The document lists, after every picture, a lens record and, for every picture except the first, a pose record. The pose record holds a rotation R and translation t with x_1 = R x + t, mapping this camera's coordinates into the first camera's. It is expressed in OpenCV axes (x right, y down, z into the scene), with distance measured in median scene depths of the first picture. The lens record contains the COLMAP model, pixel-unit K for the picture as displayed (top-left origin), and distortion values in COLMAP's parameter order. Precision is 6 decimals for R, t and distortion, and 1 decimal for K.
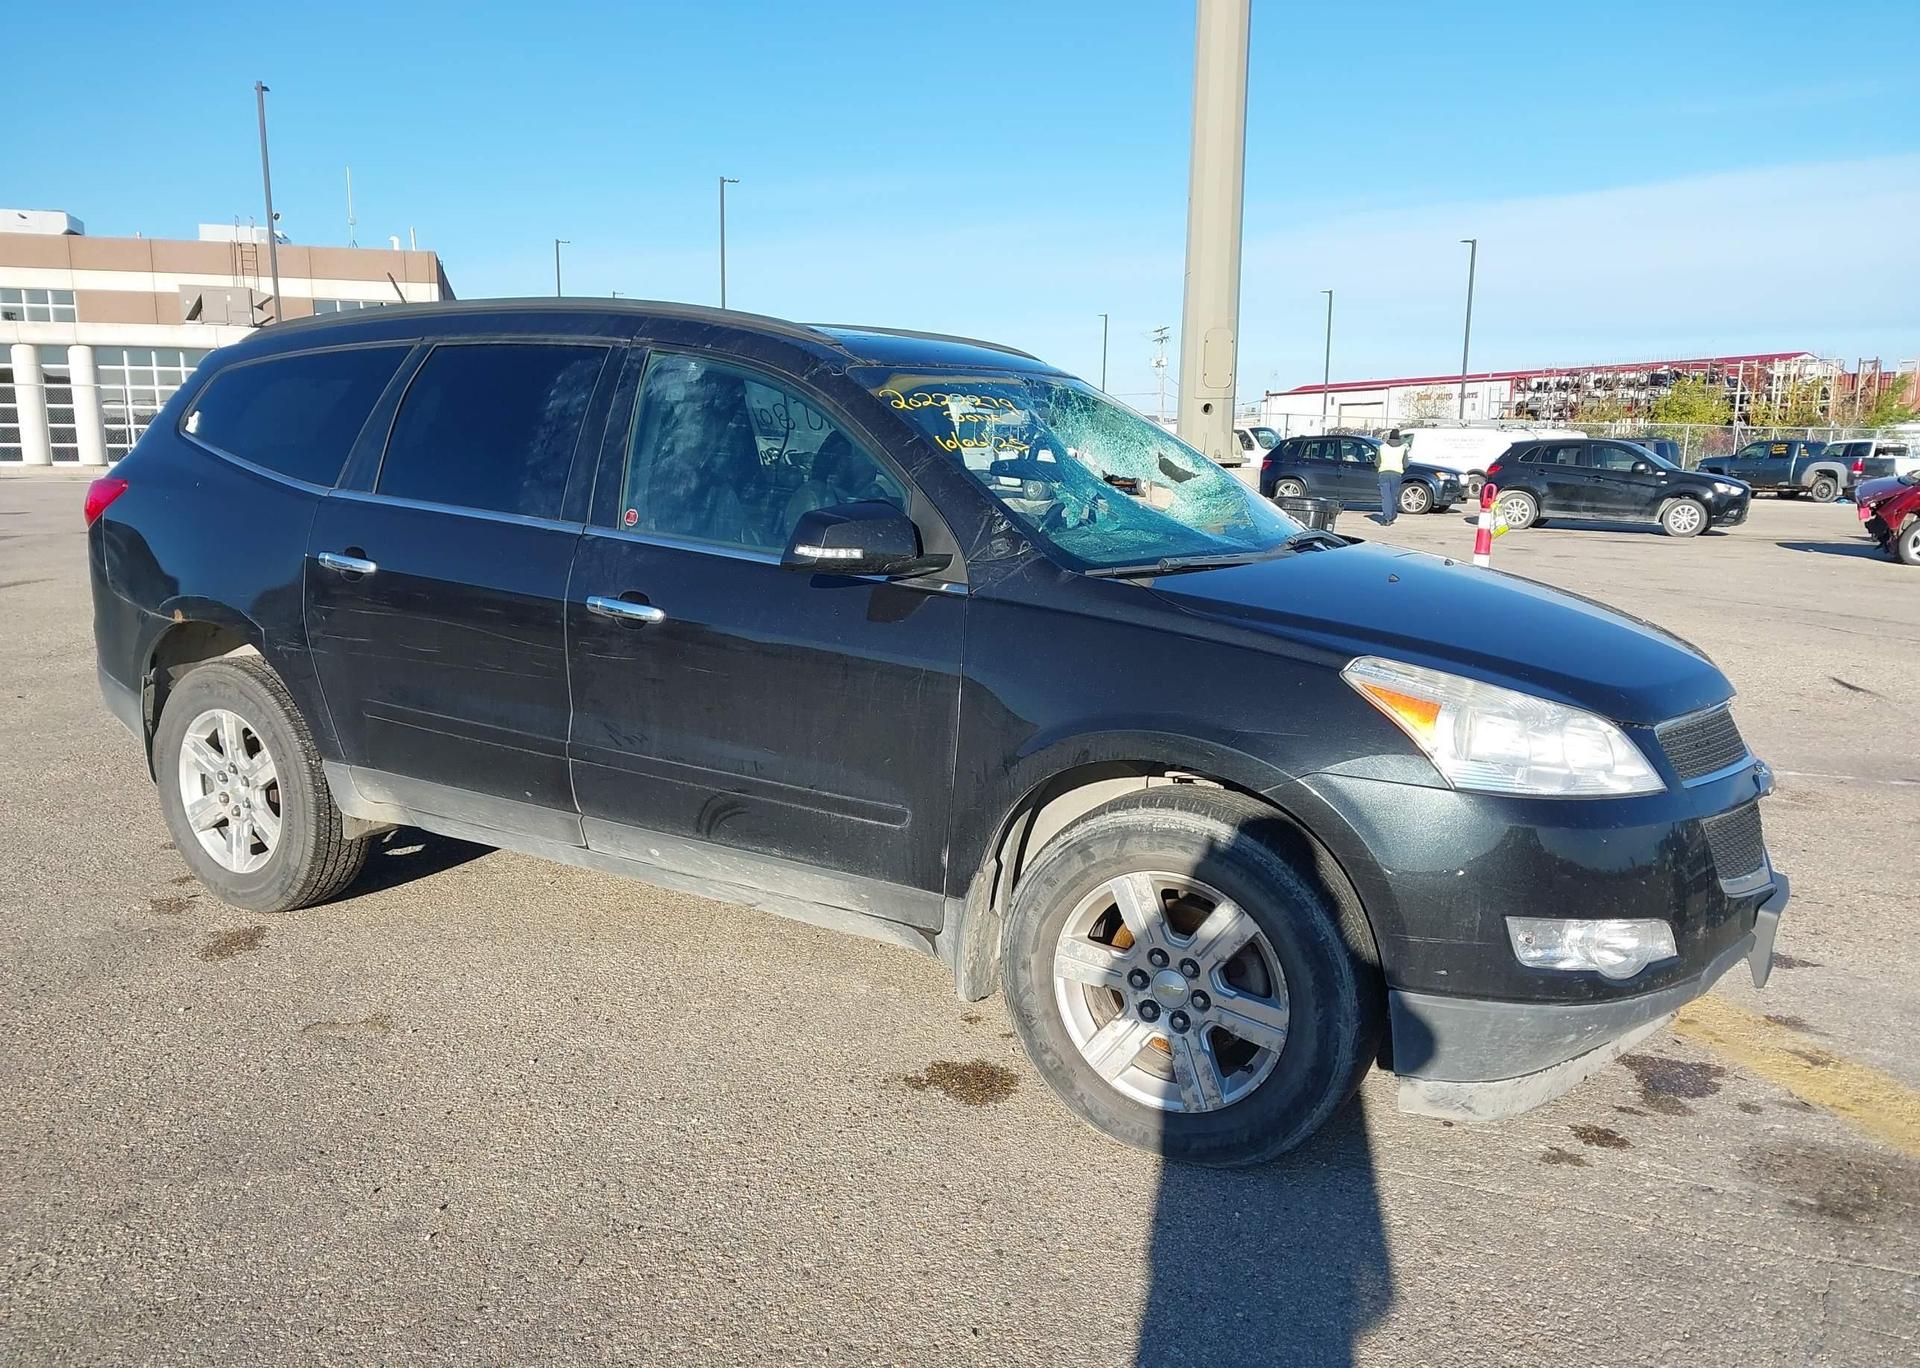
lens RADIAL K [[1539.0, 0, 960.7], [0, 1539.0, 689.2], [0, 0, 1]] dist [0.033337, -0.039155]
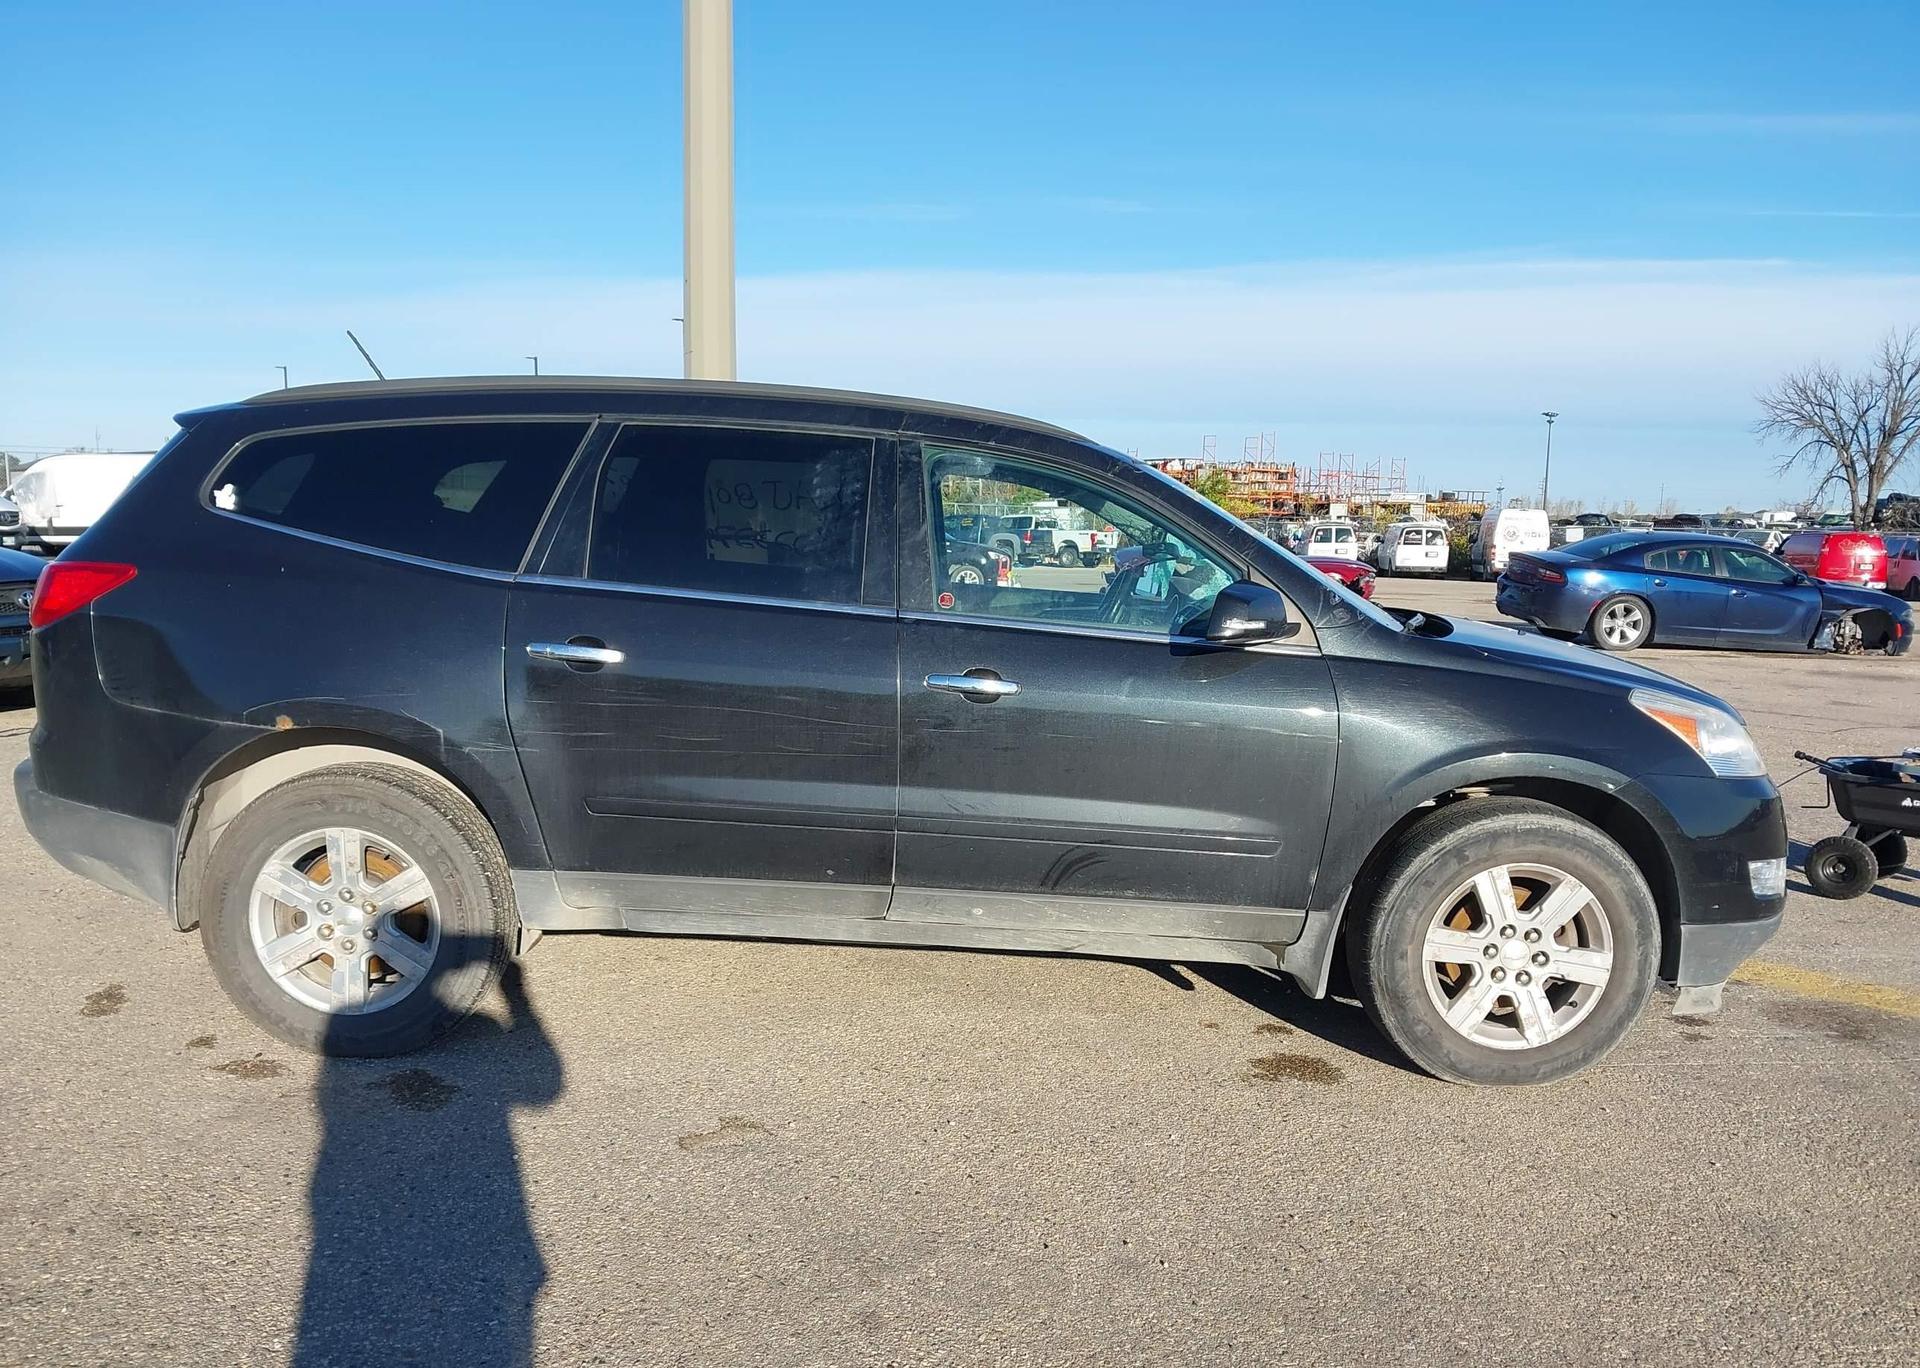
lens RADIAL K [[1539.0, 0, 950.6], [0, 1539.0, 675.7], [0, 0, 1]] dist [0.033337, -0.039155]
pose [[0.856471, -0.043606, 0.514350, -0.725100], [0.069301, 0.997118, -0.030862, -0.024979], [-0.511523, 0.062077, 0.857025, 0.088149]]
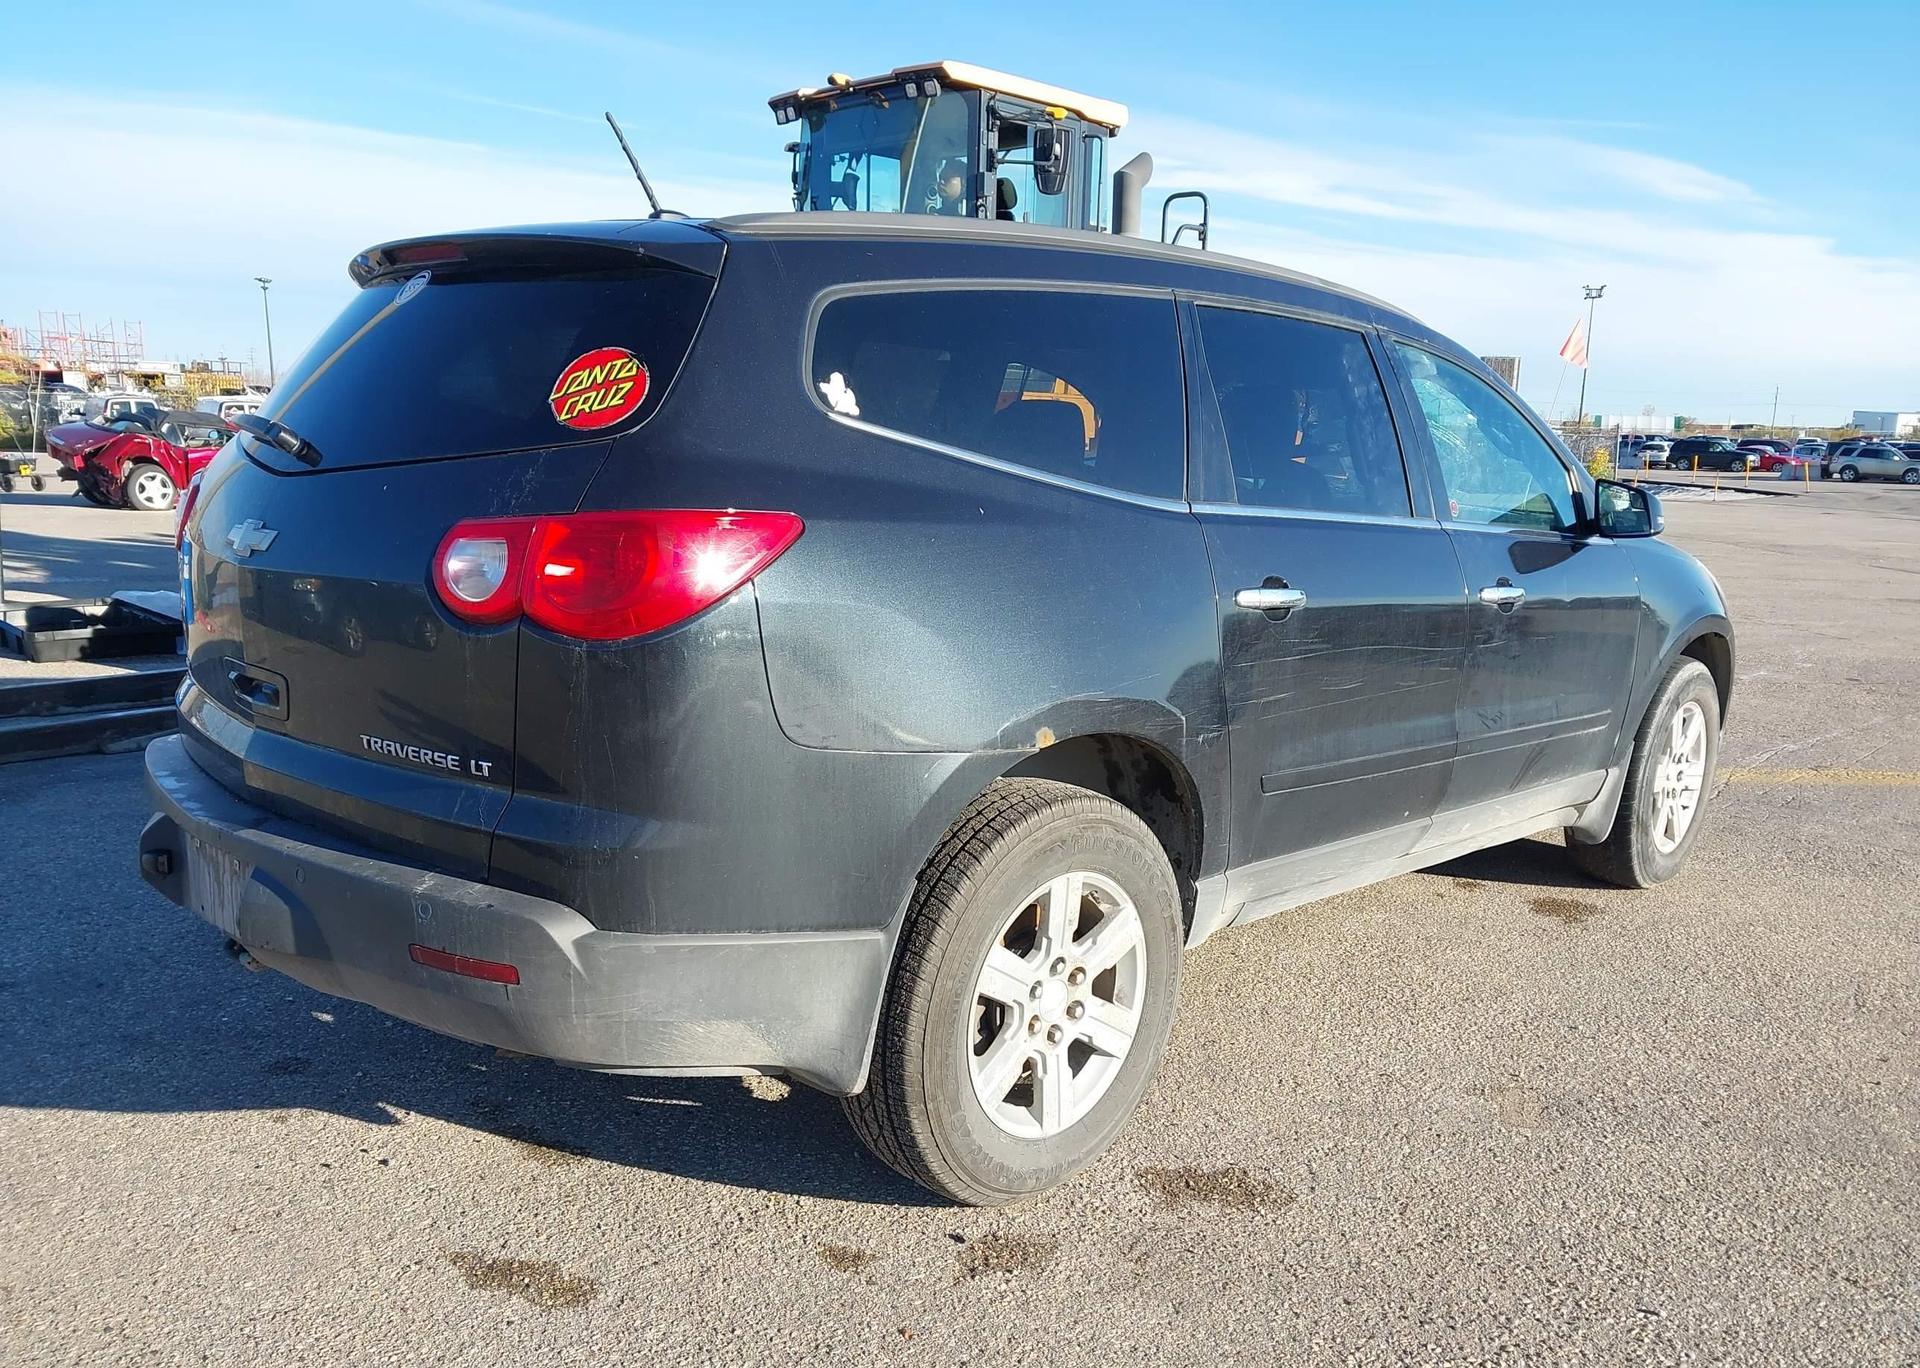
lens RADIAL K [[1539.0, 0, 968.7], [0, 1539.0, 687.6], [0, 0, 1]] dist [0.033337, -0.039155]
pose [[0.229190, -0.169818, 0.958454, -1.219181], [0.134781, 0.980715, 0.141533, -0.174057], [-0.964005, 0.096744, 0.247658, 1.019302]]
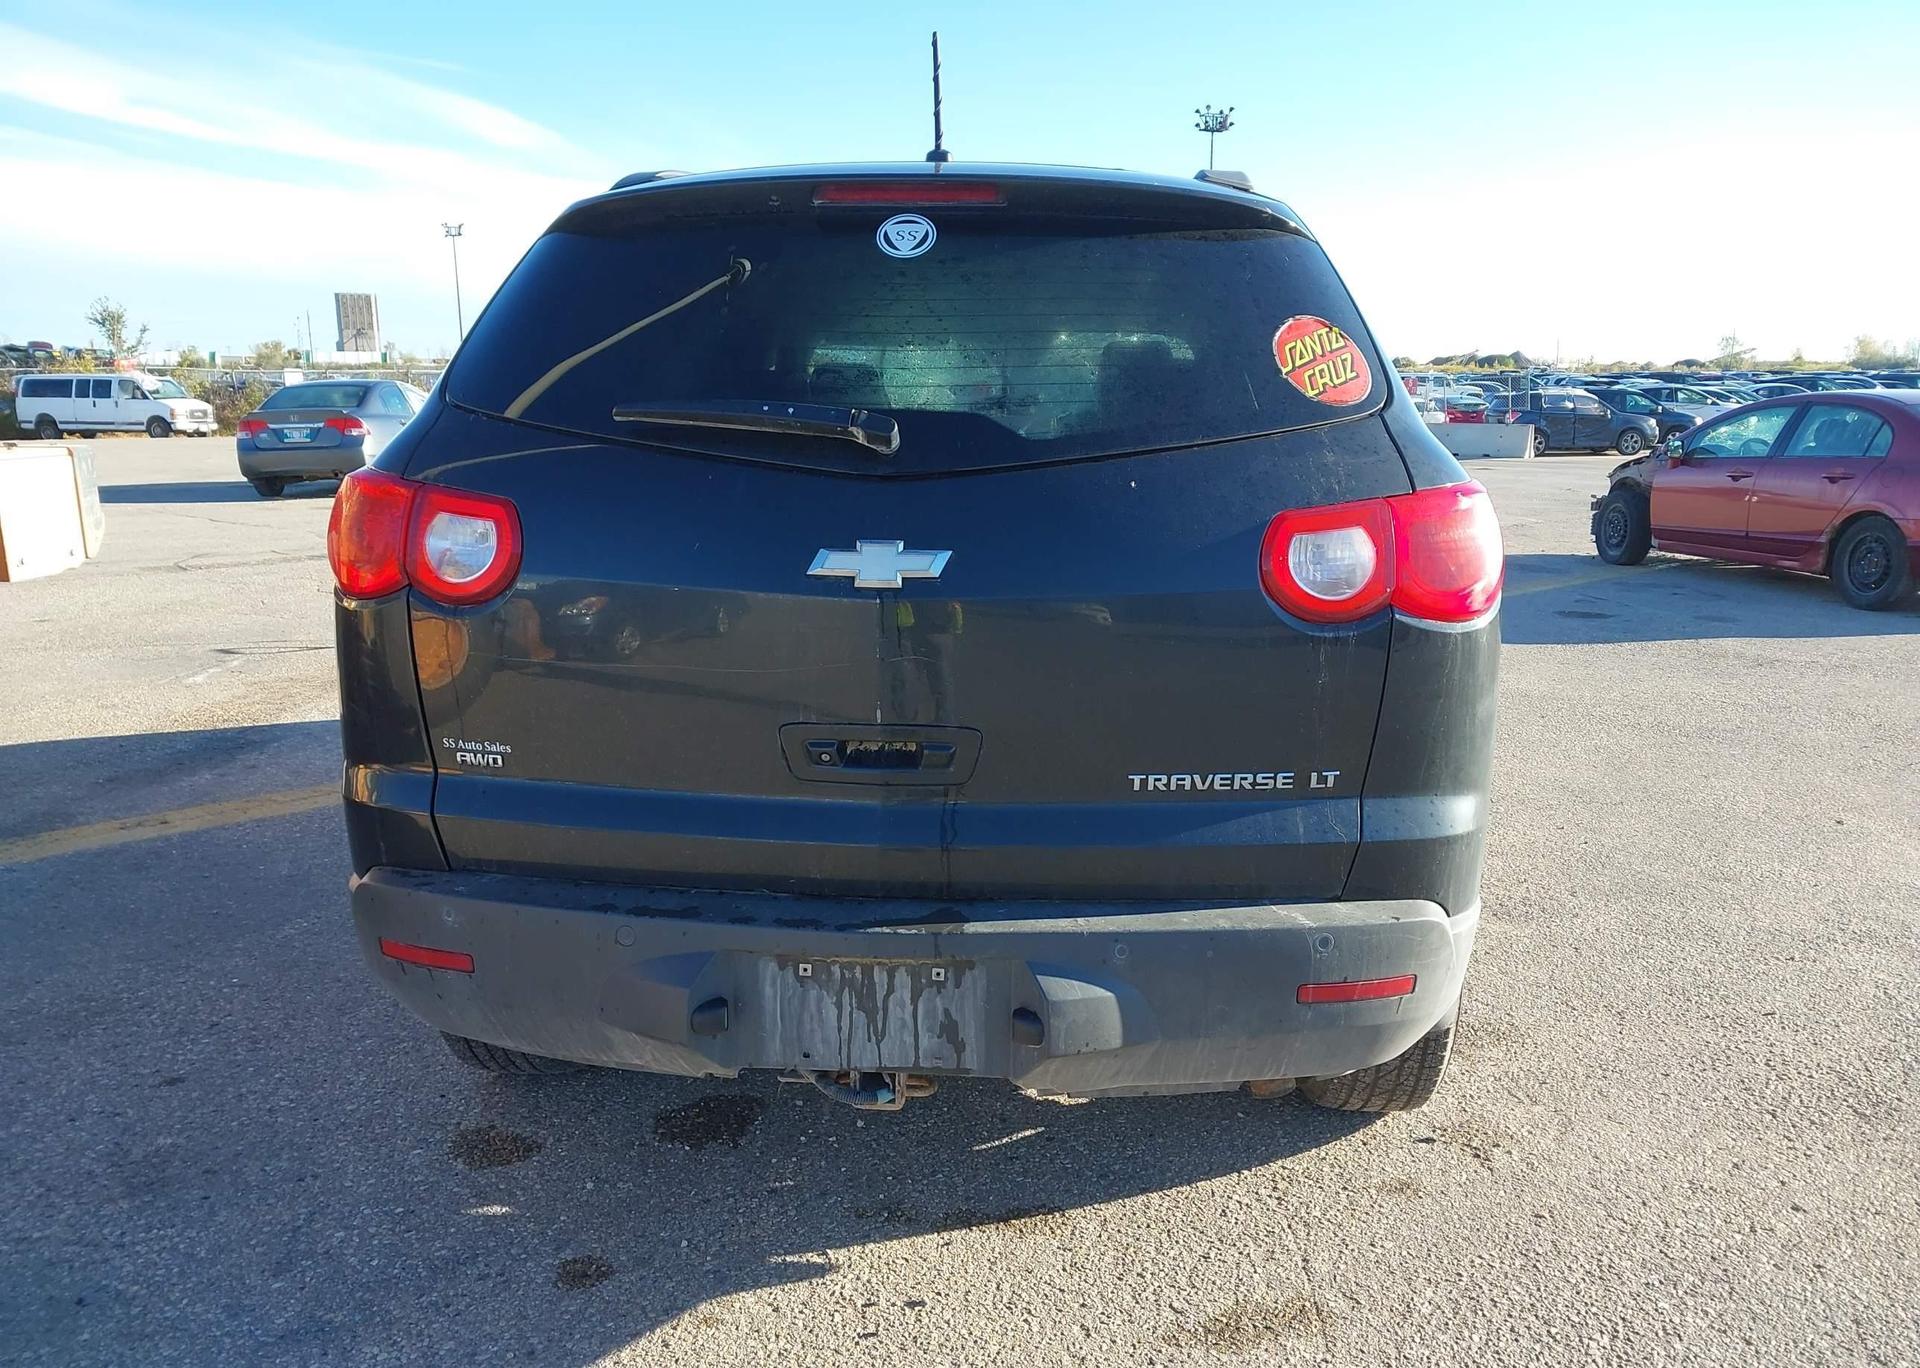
lens RADIAL K [[1539.0, 0, 966.1], [0, 1539.0, 673.4], [0, 0, 1]] dist [0.033337, -0.039155]
pose [[-0.460931, -0.179478, 0.869098, -1.108457], [0.138703, 0.952730, 0.270310, -0.283392], [-0.876530, 0.245141, -0.414248, 1.666028]]
